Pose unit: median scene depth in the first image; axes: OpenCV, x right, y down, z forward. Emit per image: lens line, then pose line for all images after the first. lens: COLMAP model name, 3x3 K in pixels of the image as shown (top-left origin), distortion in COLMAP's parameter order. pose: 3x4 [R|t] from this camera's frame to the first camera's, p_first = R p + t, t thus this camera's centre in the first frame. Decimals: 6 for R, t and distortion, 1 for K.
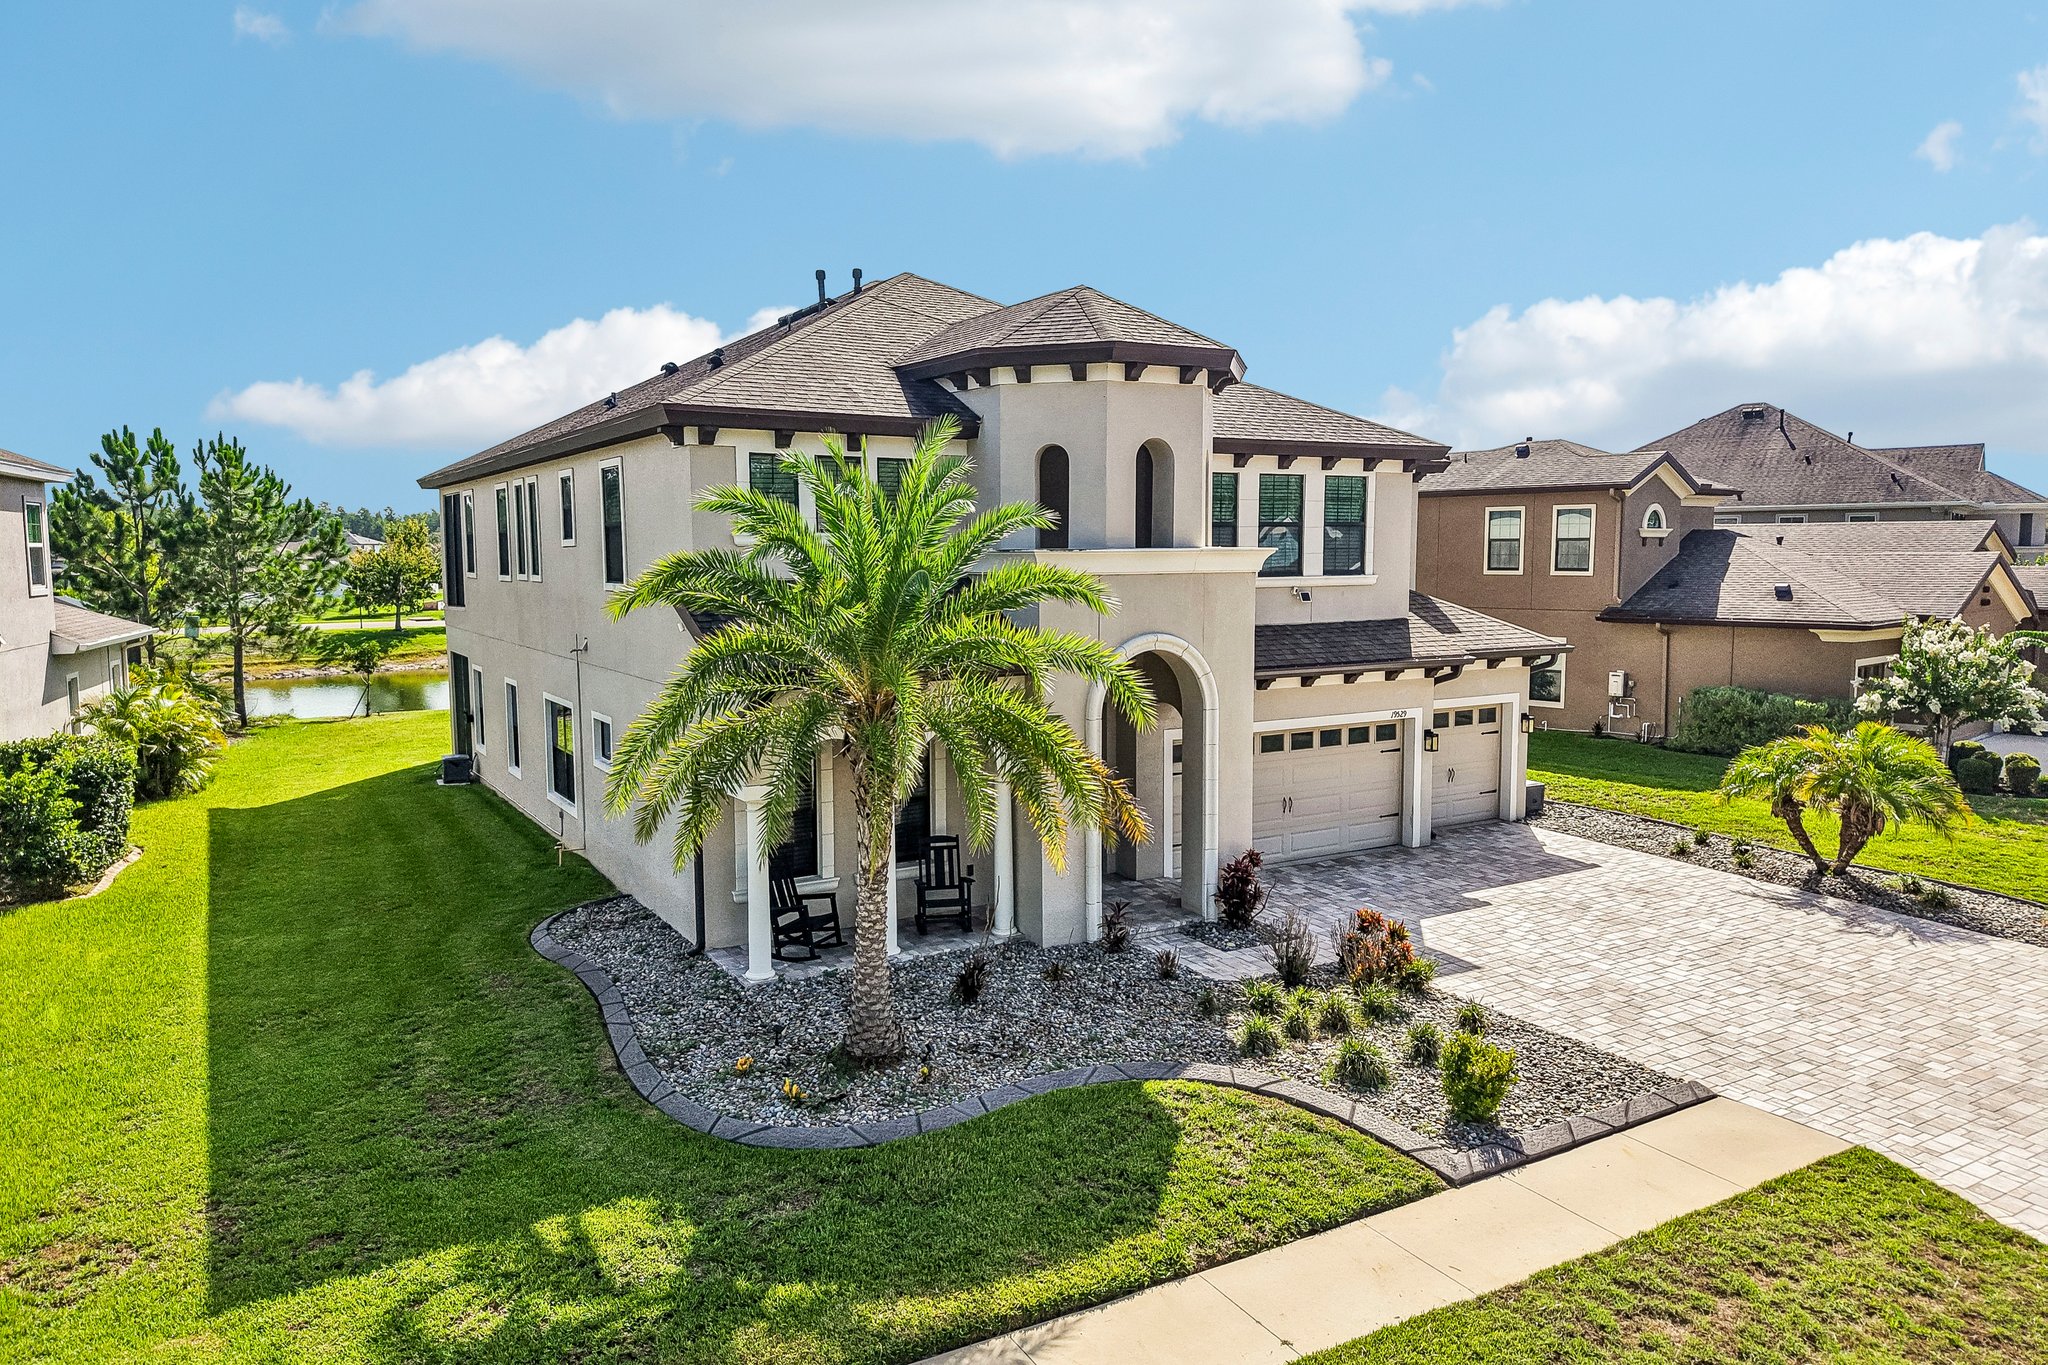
lens RADIAL K [[1368.2, 0, 1024.0], [0, 1368.2, 682.5], [0, 0, 1]] dist [0.010534, -0.006103]
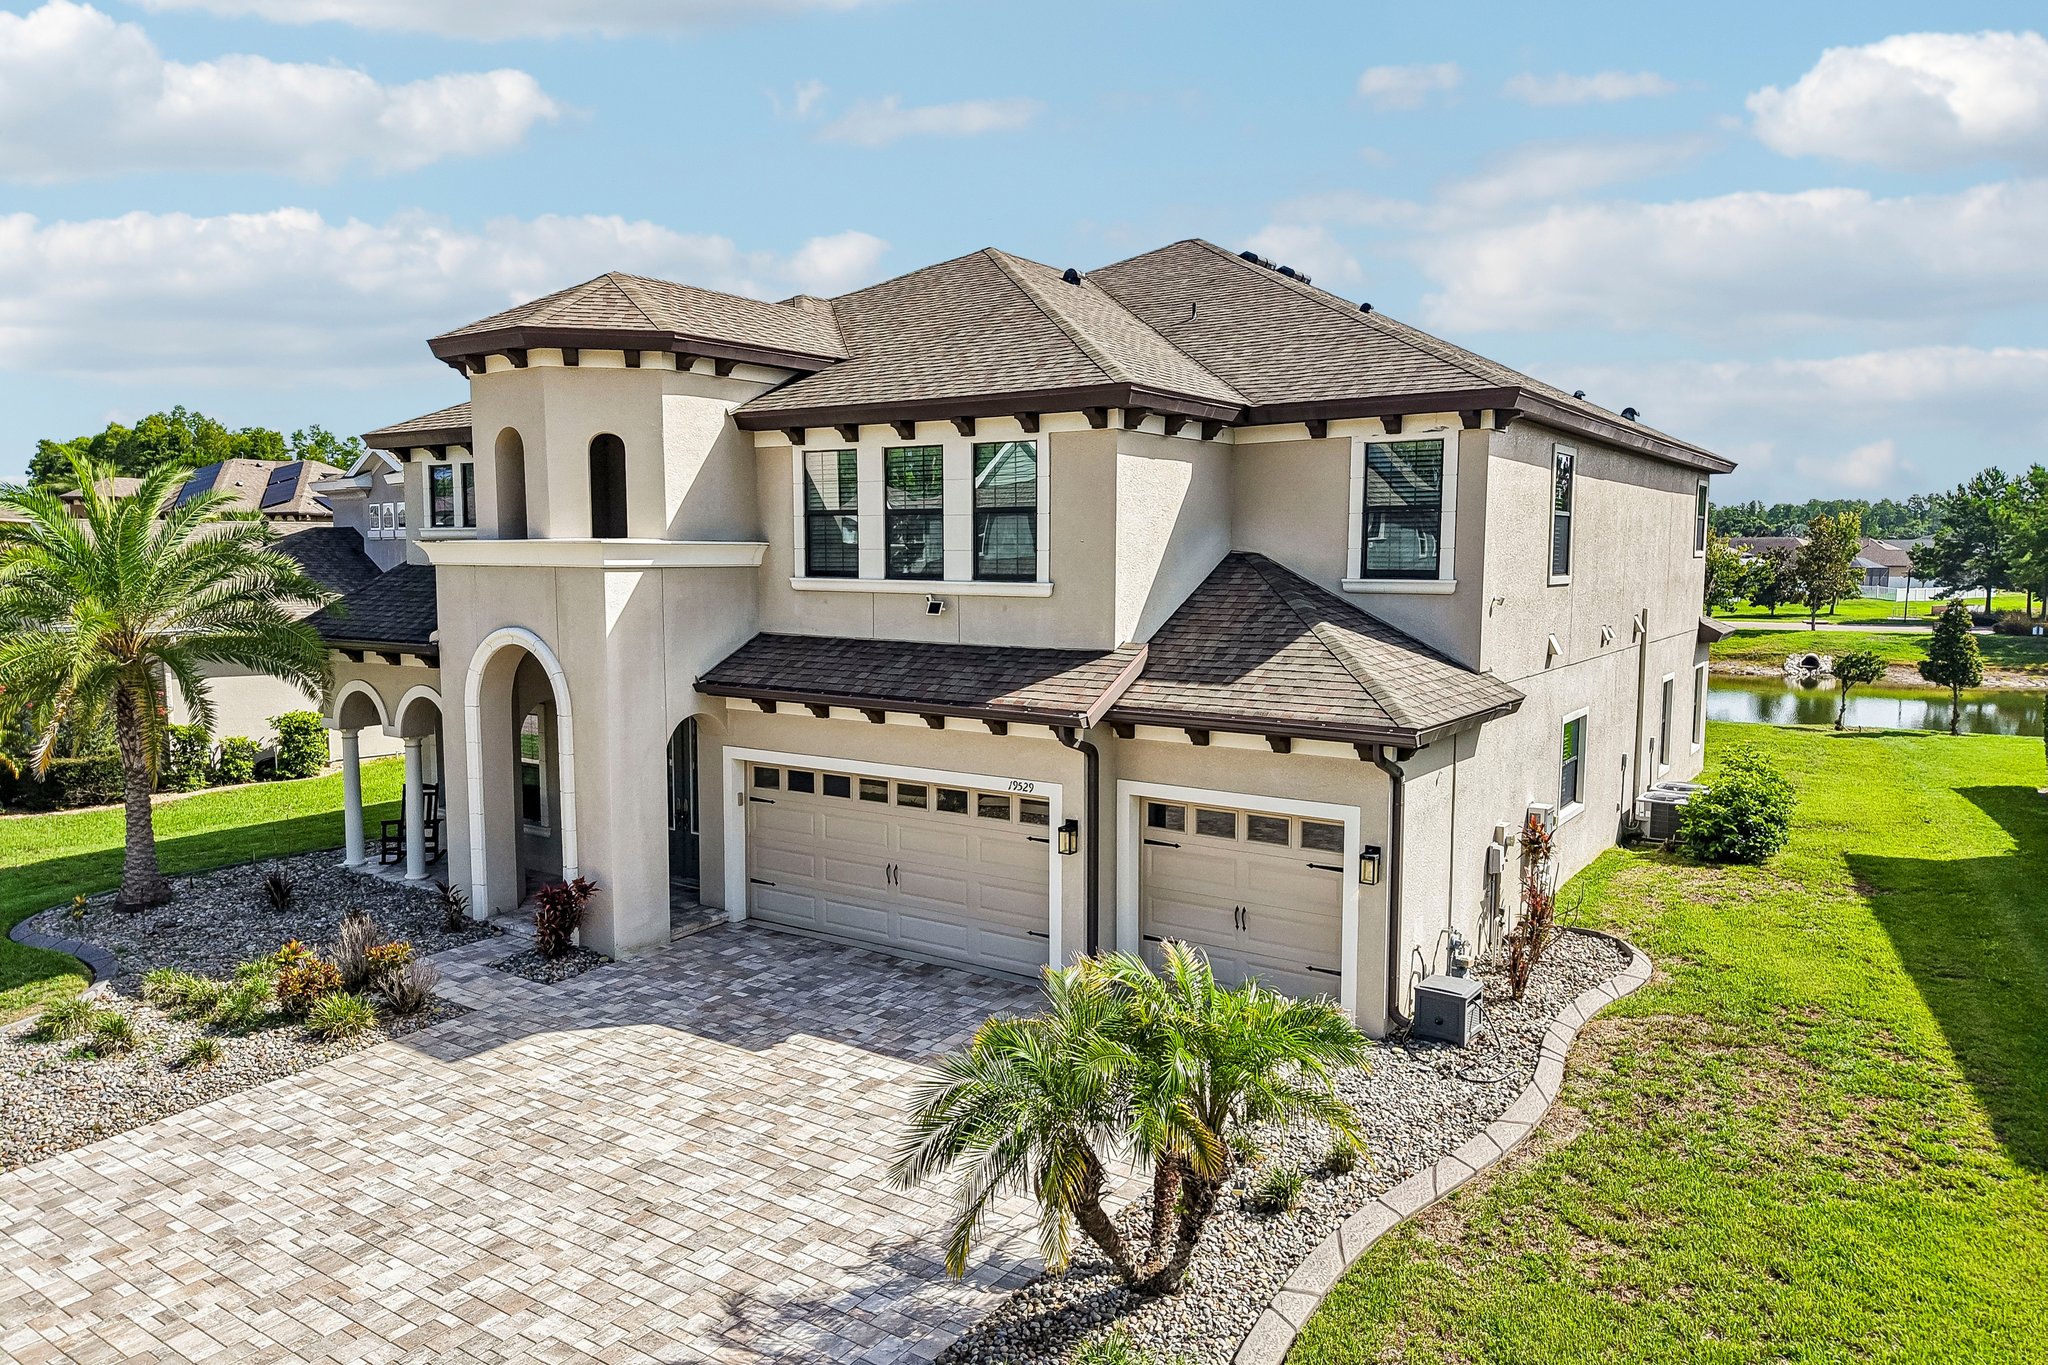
lens RADIAL K [[1376.3, 0, 1024.0], [0, 1376.3, 682.5], [0, 0, 1]] dist [0.054115, -0.069755]
pose [[0.414660, 0.092178, -0.905296, 1.077613], [-0.092268, 0.993988, 0.058947, -0.083761], [0.905287, 0.059087, 0.420672, 0.861150]]
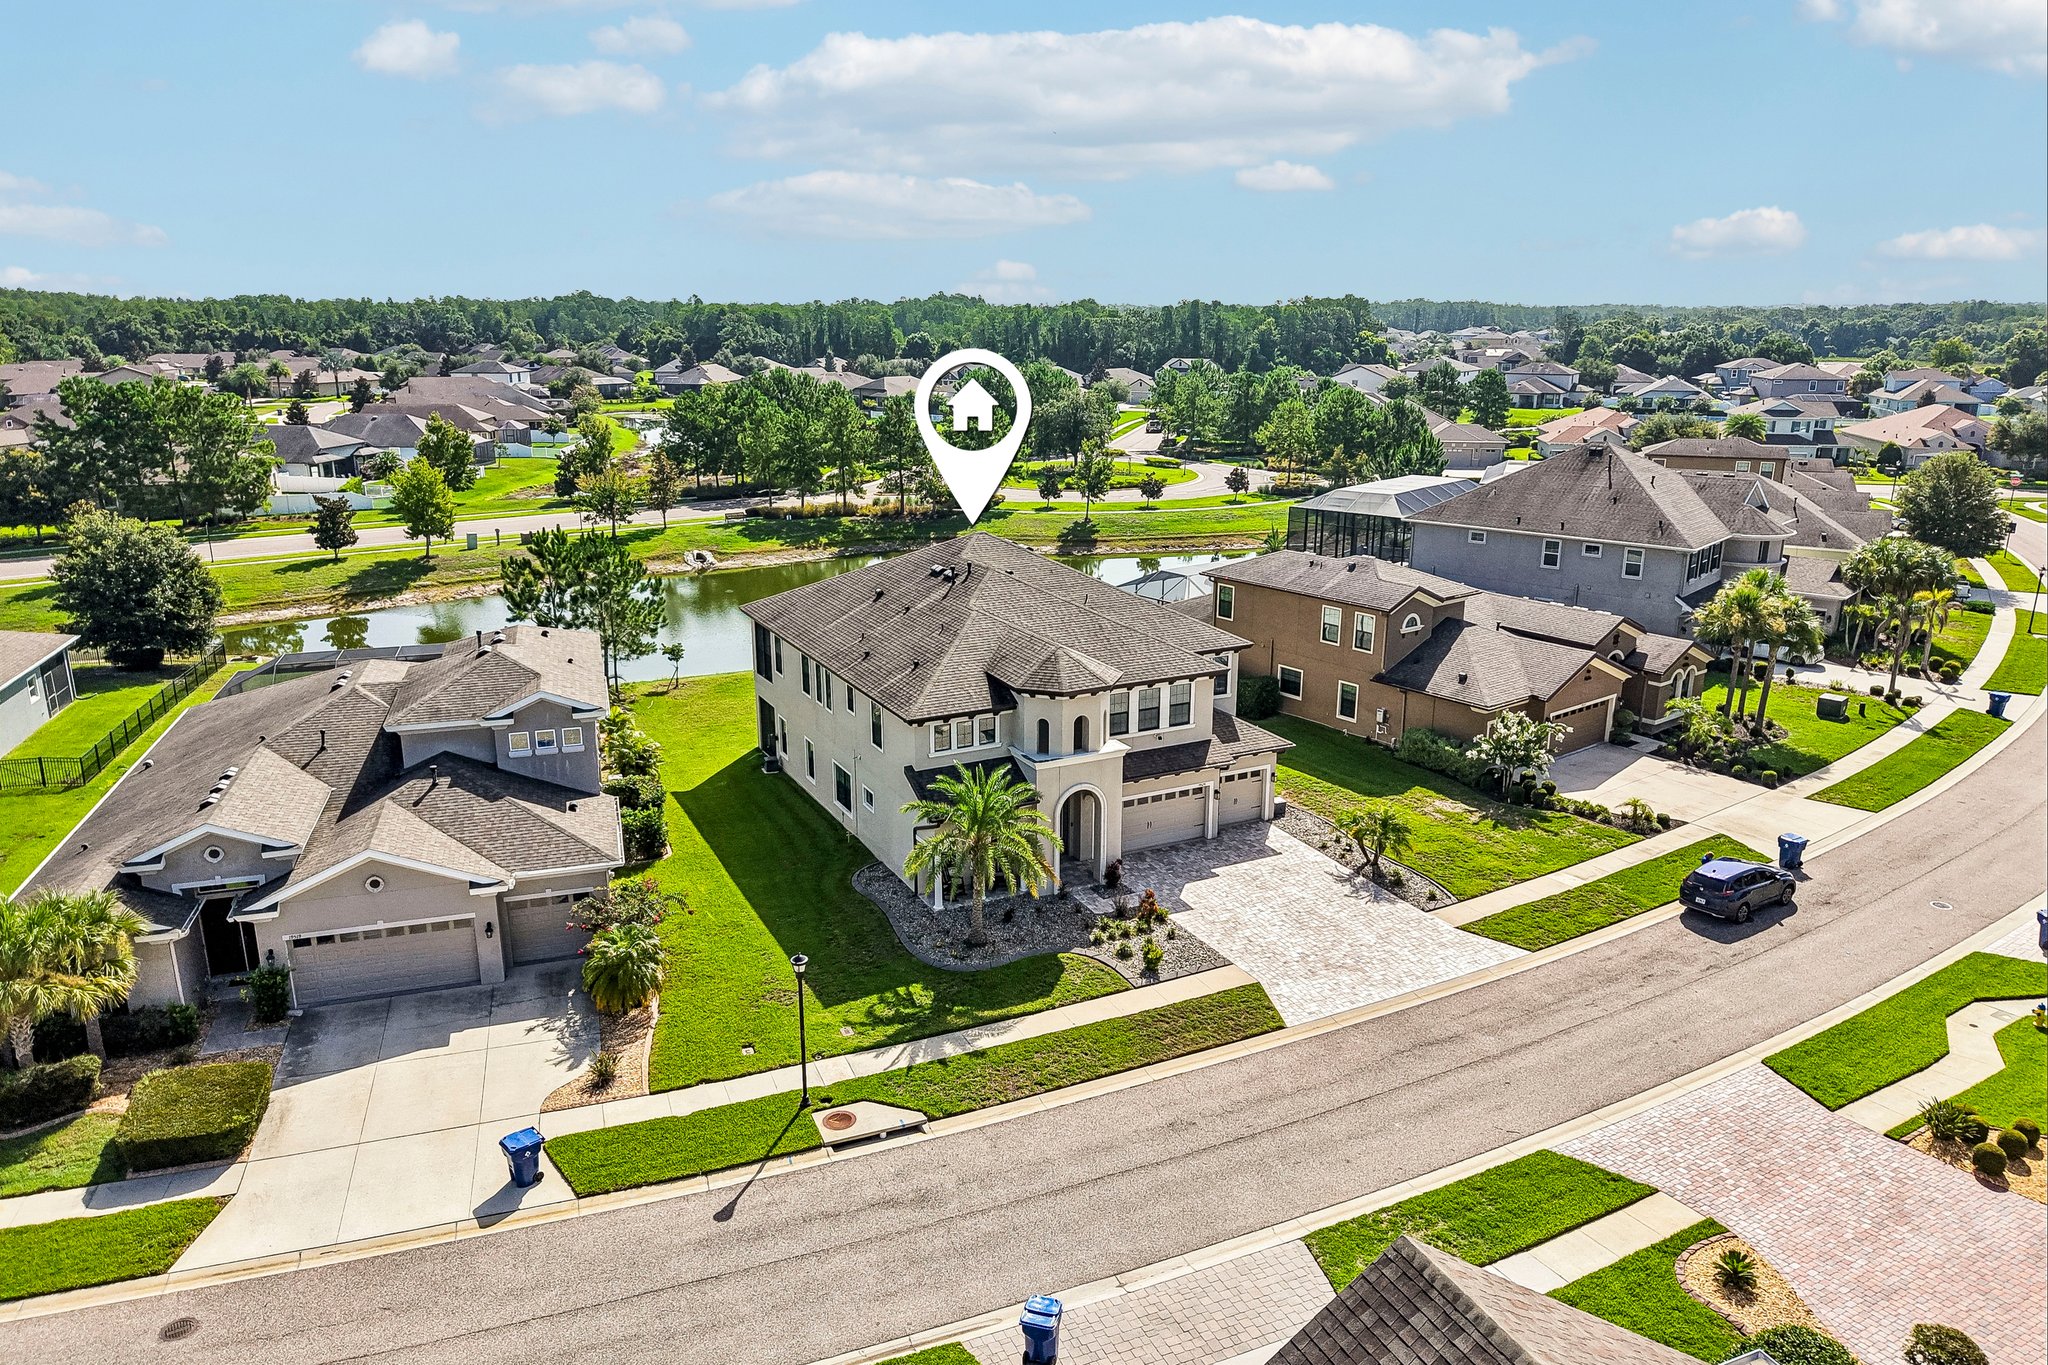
lens RADIAL K [[1319.9, 0, 1024.0], [0, 1319.9, 682.5], [0, 0, 1]] dist [0.076103, -0.001352]
pose [[0.997631, 0.022129, -0.065142, 0.139744], [-0.011142, 0.986326, 0.164427, -0.622916], [0.067890, -0.163311, 0.984236, -1.452528]]
